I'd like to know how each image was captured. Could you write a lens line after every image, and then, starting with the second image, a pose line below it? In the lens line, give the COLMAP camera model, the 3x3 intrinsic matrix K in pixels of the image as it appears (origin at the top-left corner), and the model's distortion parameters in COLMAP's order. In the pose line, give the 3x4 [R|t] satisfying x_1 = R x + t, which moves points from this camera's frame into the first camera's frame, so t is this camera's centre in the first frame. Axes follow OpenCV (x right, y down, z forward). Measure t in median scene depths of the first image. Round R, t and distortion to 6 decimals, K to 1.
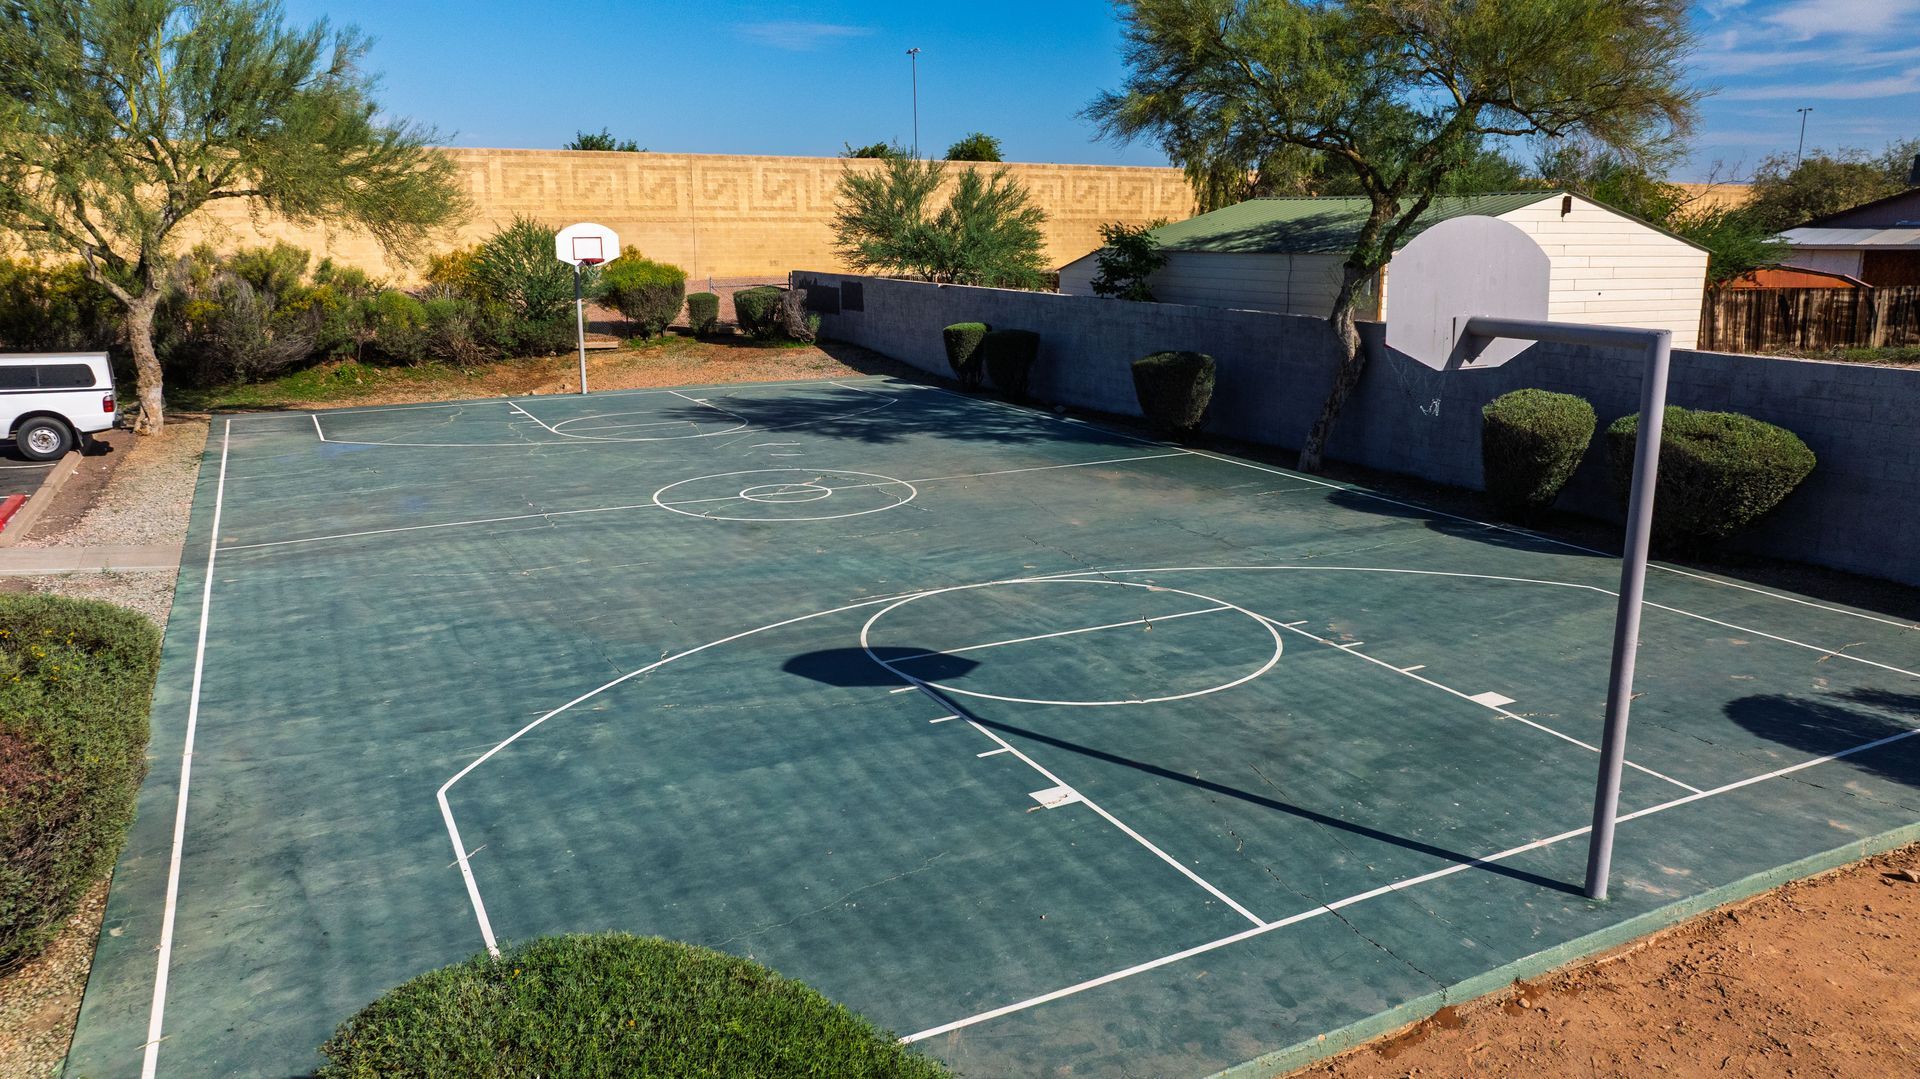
lens RADIAL K [[1336.9, 0, 965.4], [0, 1336.9, 543.8], [0, 0, 1]] dist [-0.032645, 0.032364]
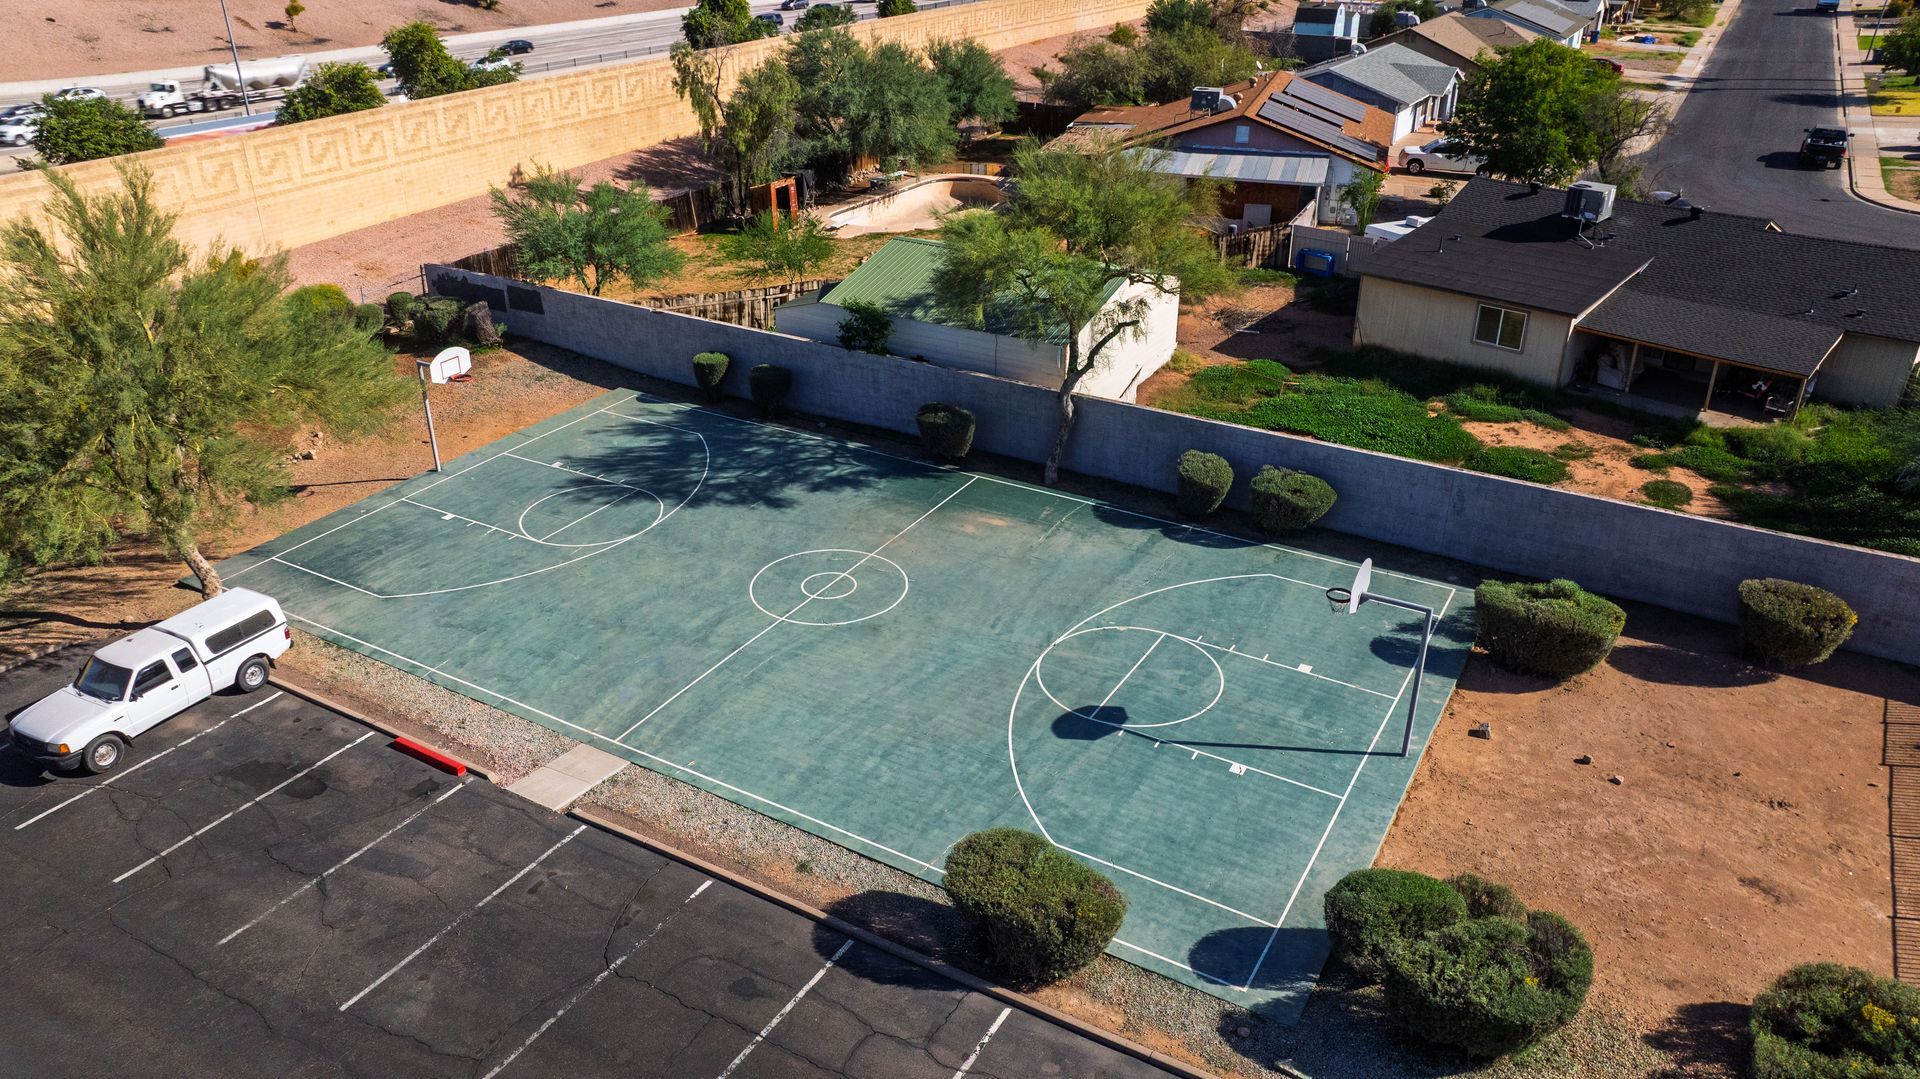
lens RADIAL K [[1336.9, 0, 955.8], [0, 1336.9, 534.6], [0, 0, 1]] dist [-0.032645, 0.032364]
pose [[0.845816, -0.236434, 0.478221, -0.296643], [0.122121, 0.958433, 0.257862, -0.192939], [-0.519310, -0.159703, 0.839531, -0.173789]]
